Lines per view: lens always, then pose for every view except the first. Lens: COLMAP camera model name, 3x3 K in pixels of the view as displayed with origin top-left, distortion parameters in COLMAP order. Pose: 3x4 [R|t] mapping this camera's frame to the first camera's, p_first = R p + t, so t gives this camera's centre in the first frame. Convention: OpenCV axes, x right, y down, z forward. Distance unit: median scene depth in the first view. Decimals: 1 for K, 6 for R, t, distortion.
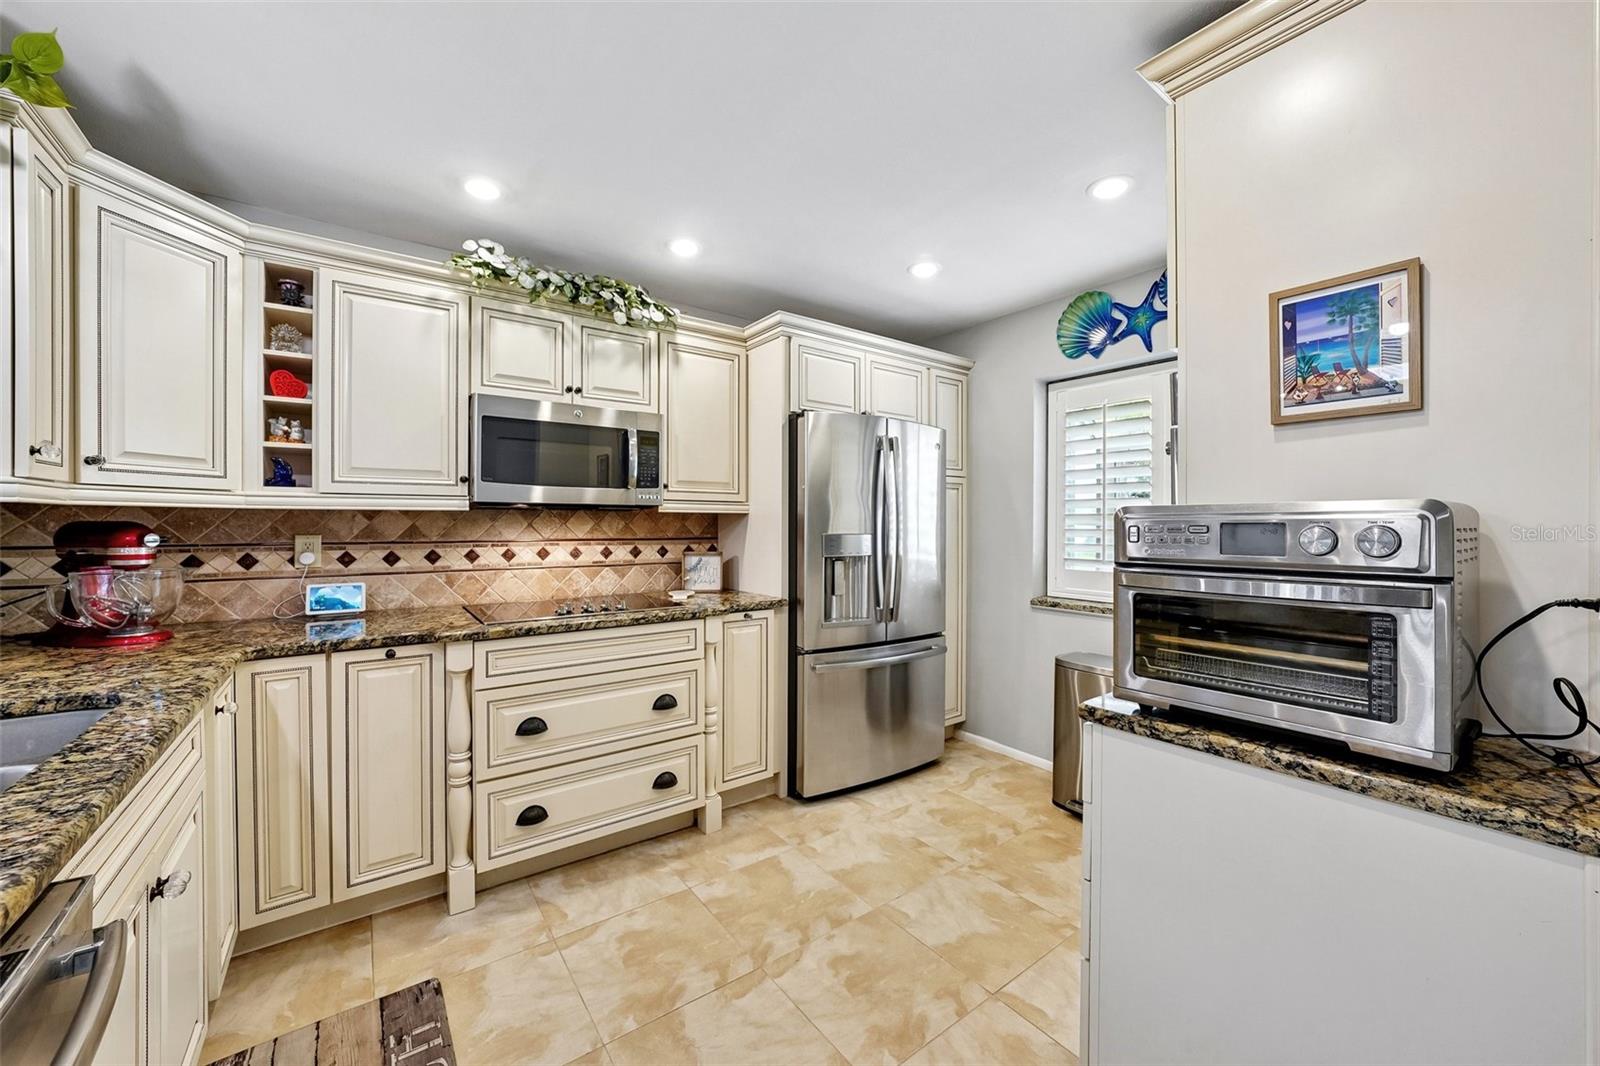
lens RADIAL K [[599.4, 0, 794.0], [0, 599.4, 523.4], [0, 0, 1]] dist [-0.021985, 0.004619]
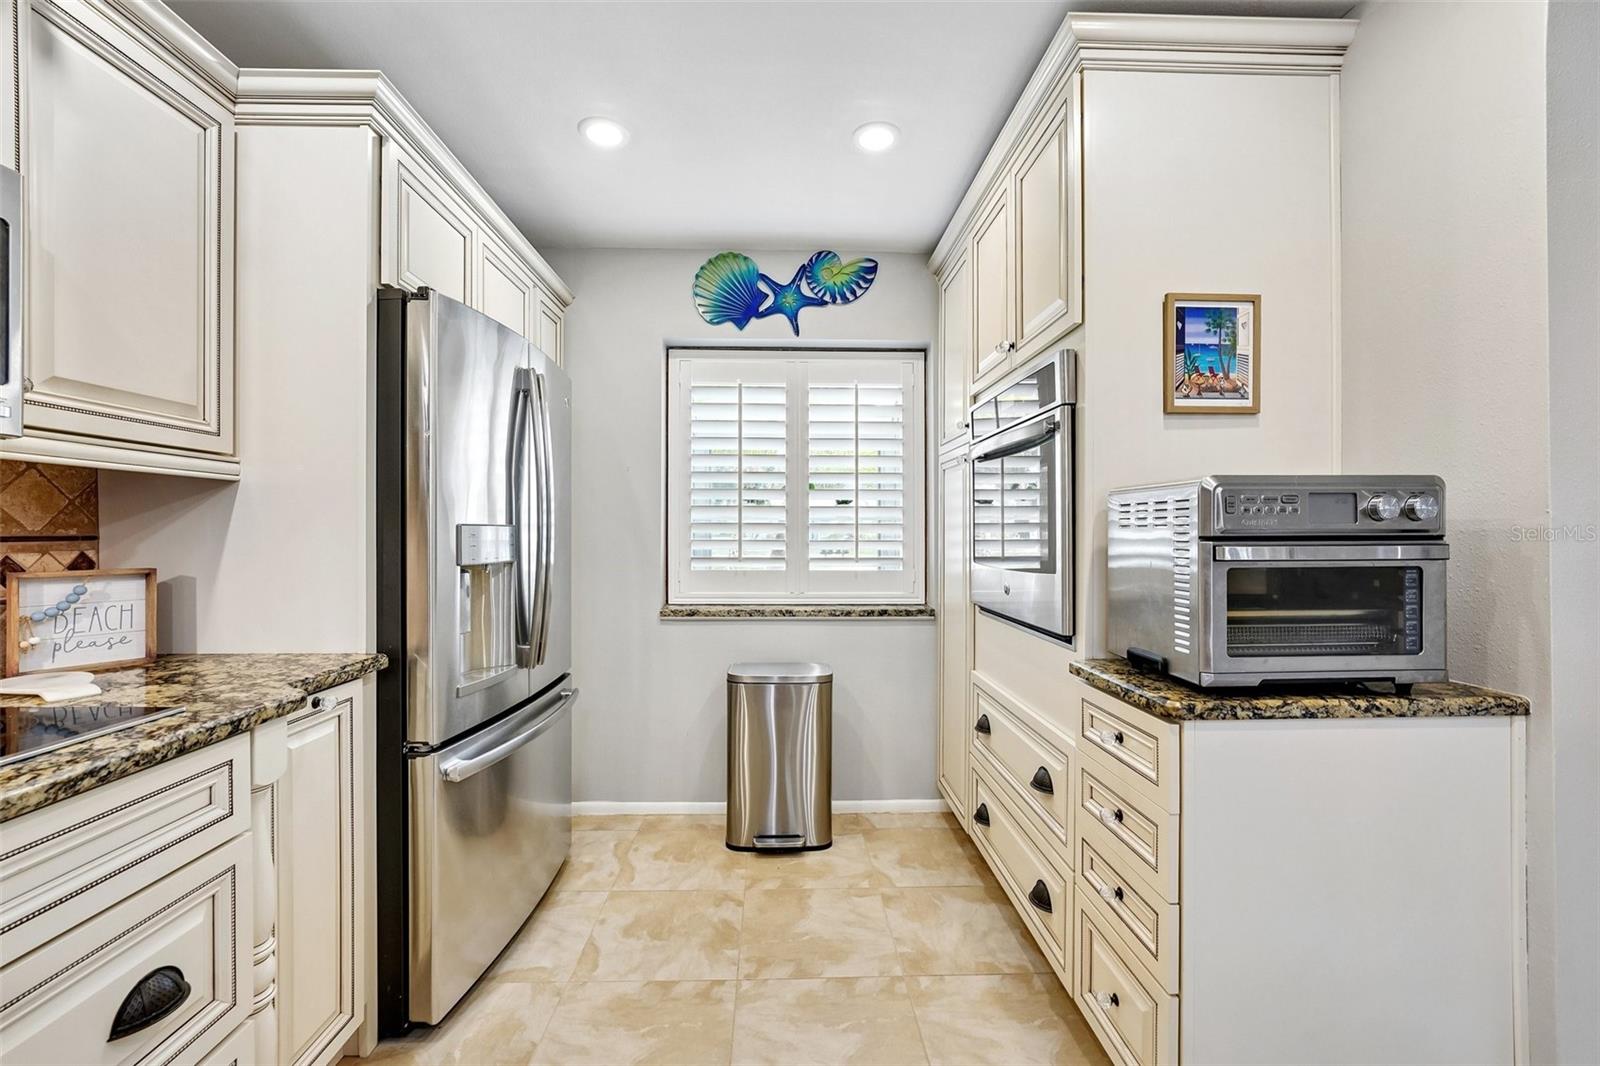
lens RADIAL K [[655.9, 0, 795.4], [0, 655.9, 532.2], [0, 0, 1]] dist [-0.012087, 0.001645]
pose [[0.567239, -0.001933, 0.823551, -0.314887], [0.001012, 0.999998, 0.001650, 0.028367], [-0.823553, -0.000103, 0.567240, 0.475867]]
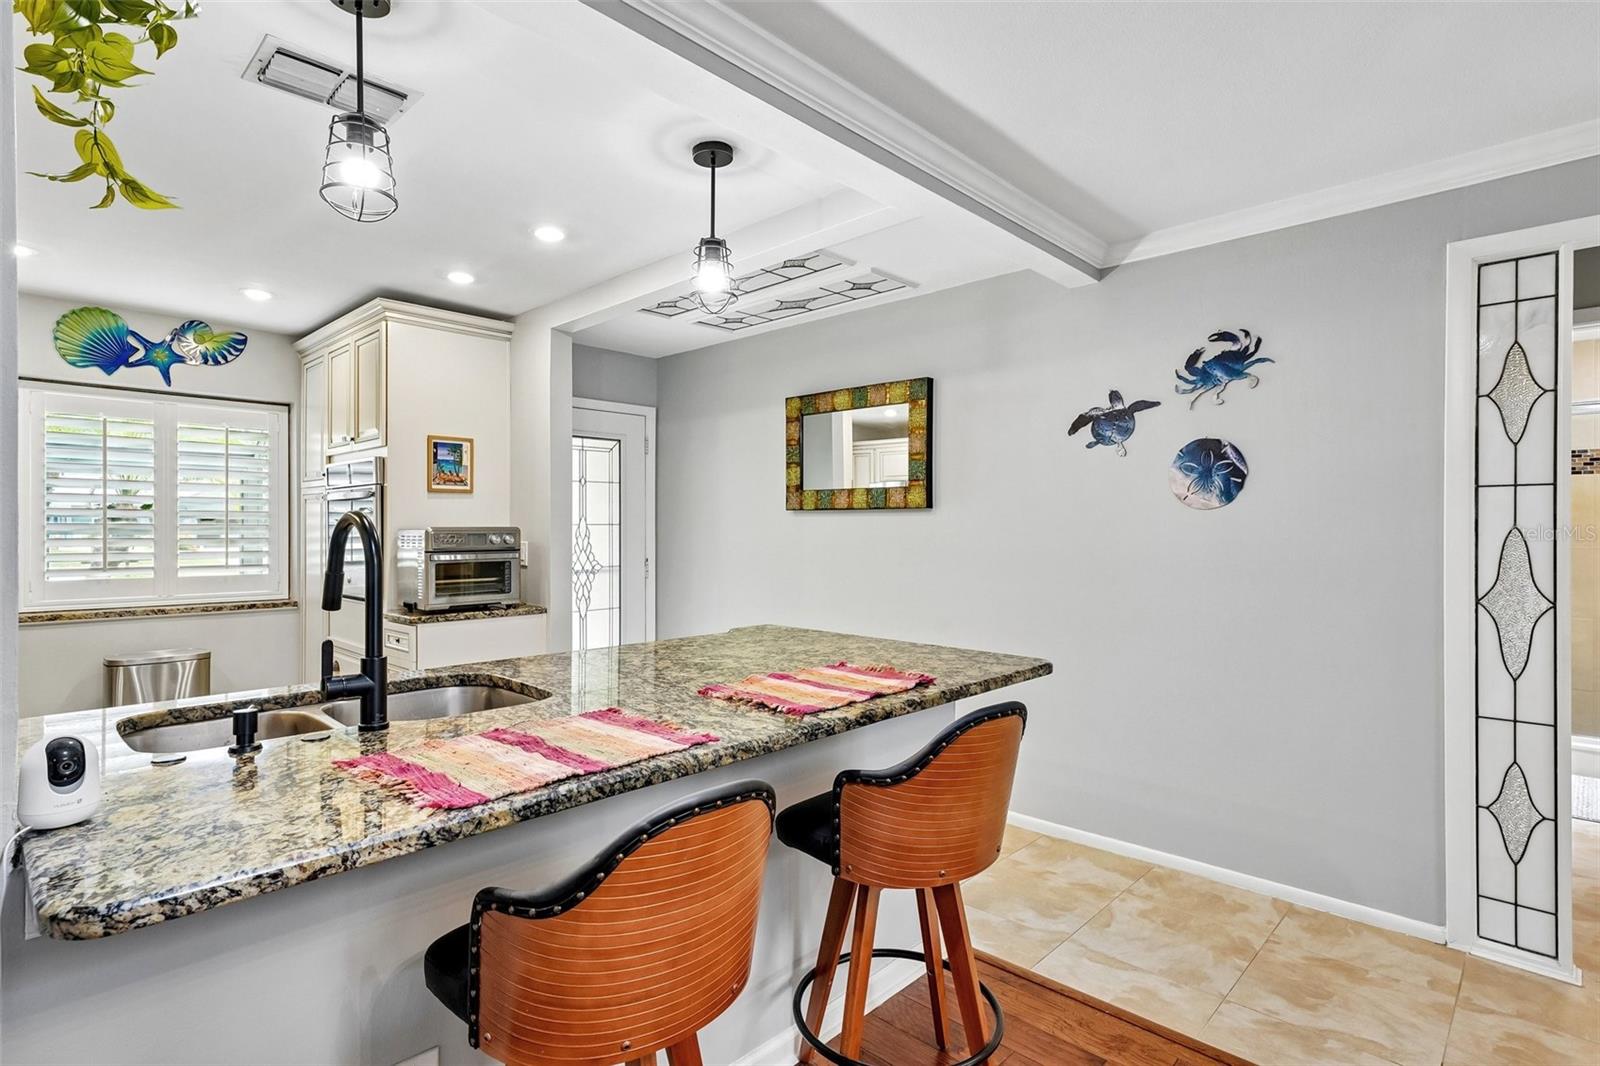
lens RADIAL K [[803.2, 0, 795.4], [0, 803.2, 528.5], [0, 0, 1]] dist [0.003331, 0.000627]
pose [[-0.173877, -0.001354, 0.984766, -1.380535], [-0.002063, 0.999997, 0.001011, -0.014304], [-0.984765, -0.001856, -0.173880, 0.069919]]
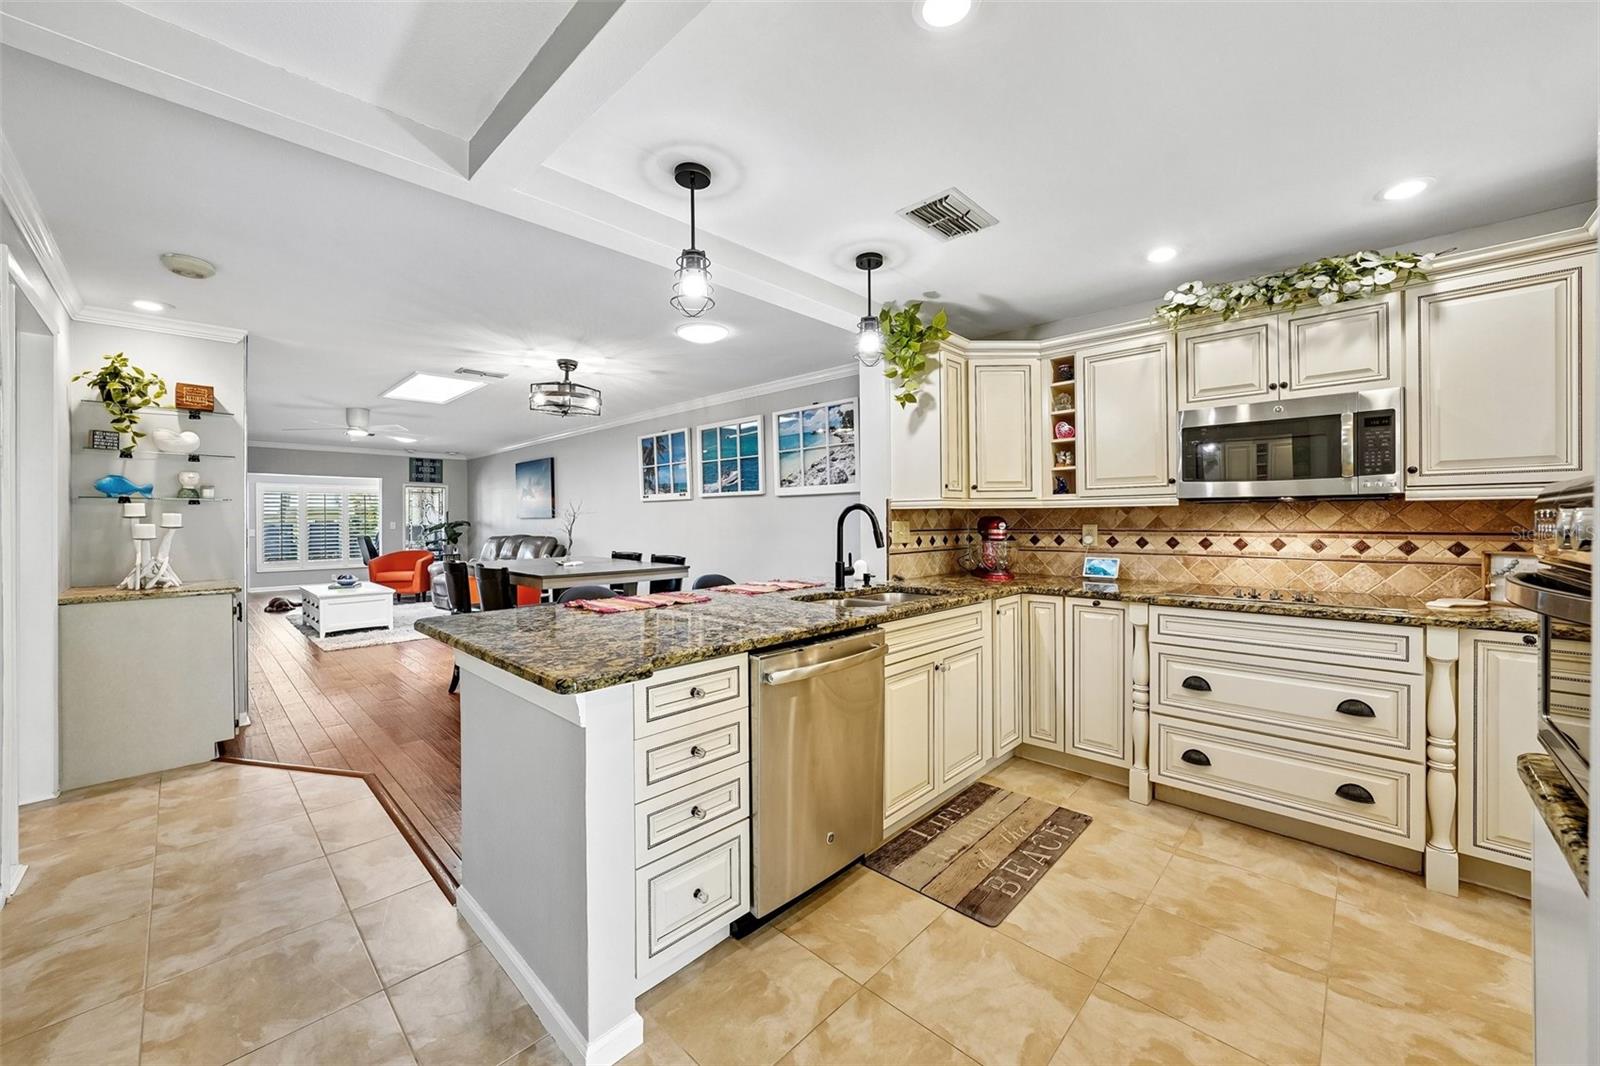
lens RADIAL K [[599.4, 0, 779.2], [0, 599.4, 519.7], [0, 0, 1]] dist [-0.021985, 0.004619]
pose [[0.151160, -0.001564, -0.988508, 0.548825], [0.005256, 0.999986, -0.000779, 0.004709], [0.988495, -0.005078, 0.151166, -0.012601]]
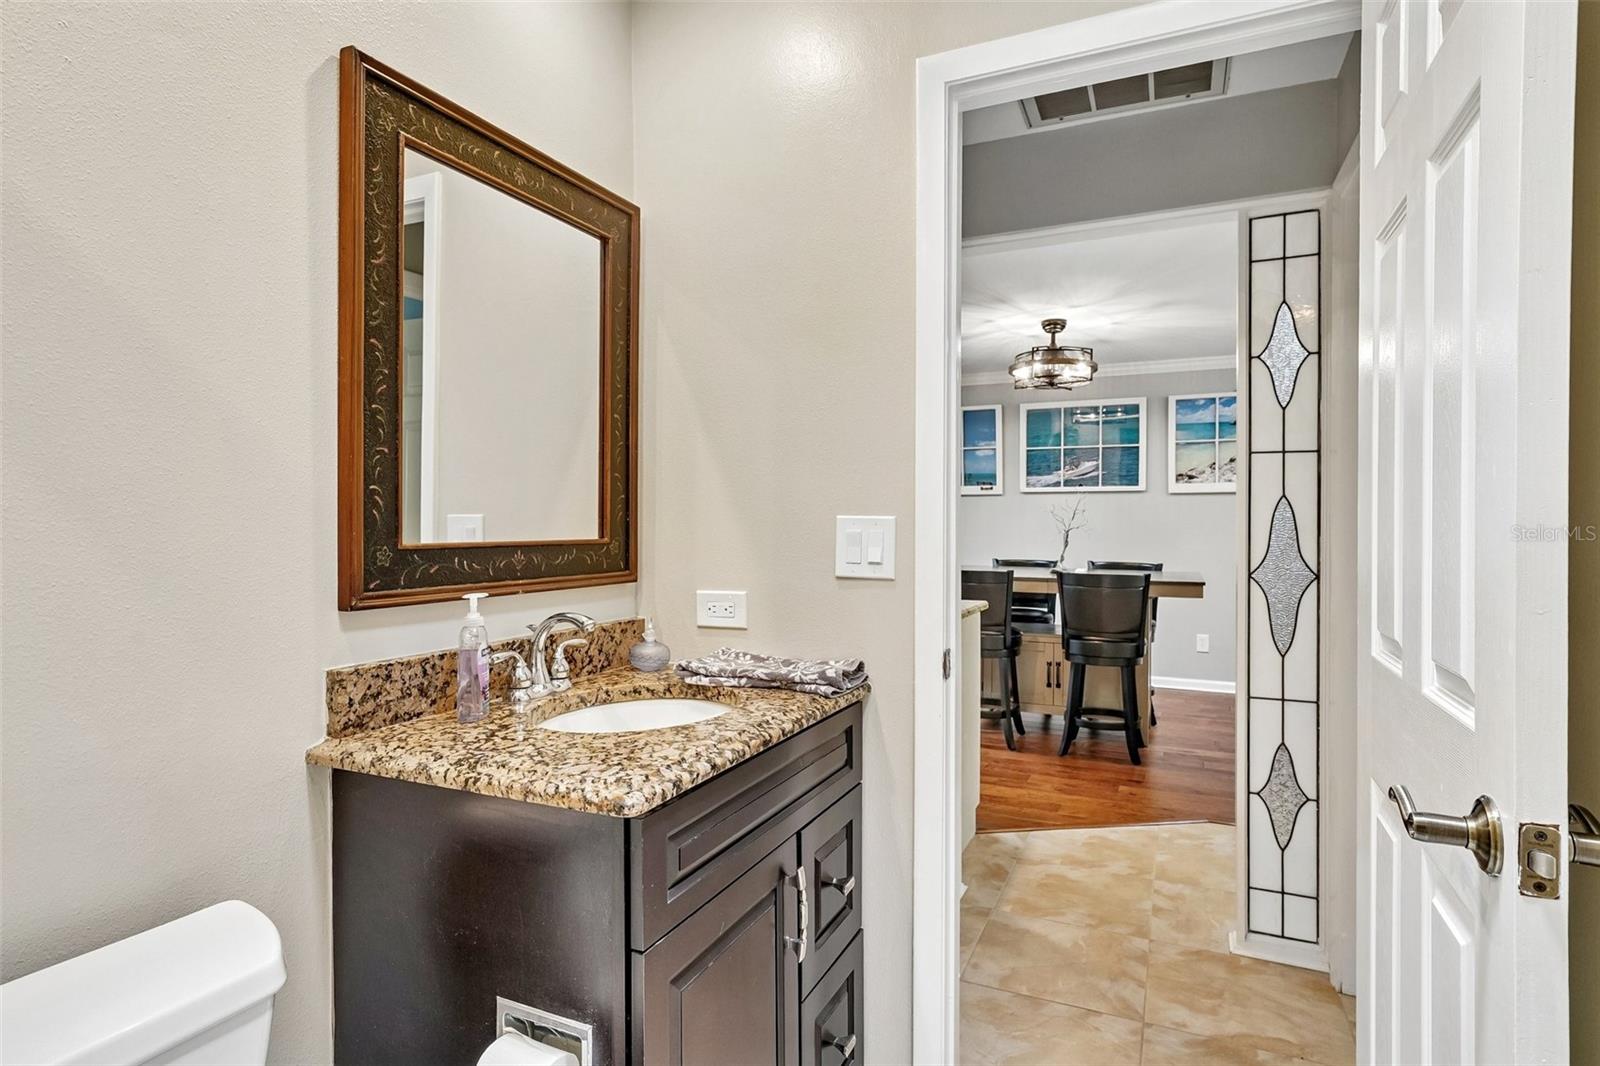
lens RADIAL K [[834.7, 0, 807.9], [0, 834.7, 533.6], [0, 0, 1]] dist [0.010513, -0.000378]
pose [[0.472599, 0.009642, -0.881225, 0.134574], [-0.003250, 0.999952, 0.009198, 0.025155], [0.881271, -0.001483, 0.472608, -2.050300]]
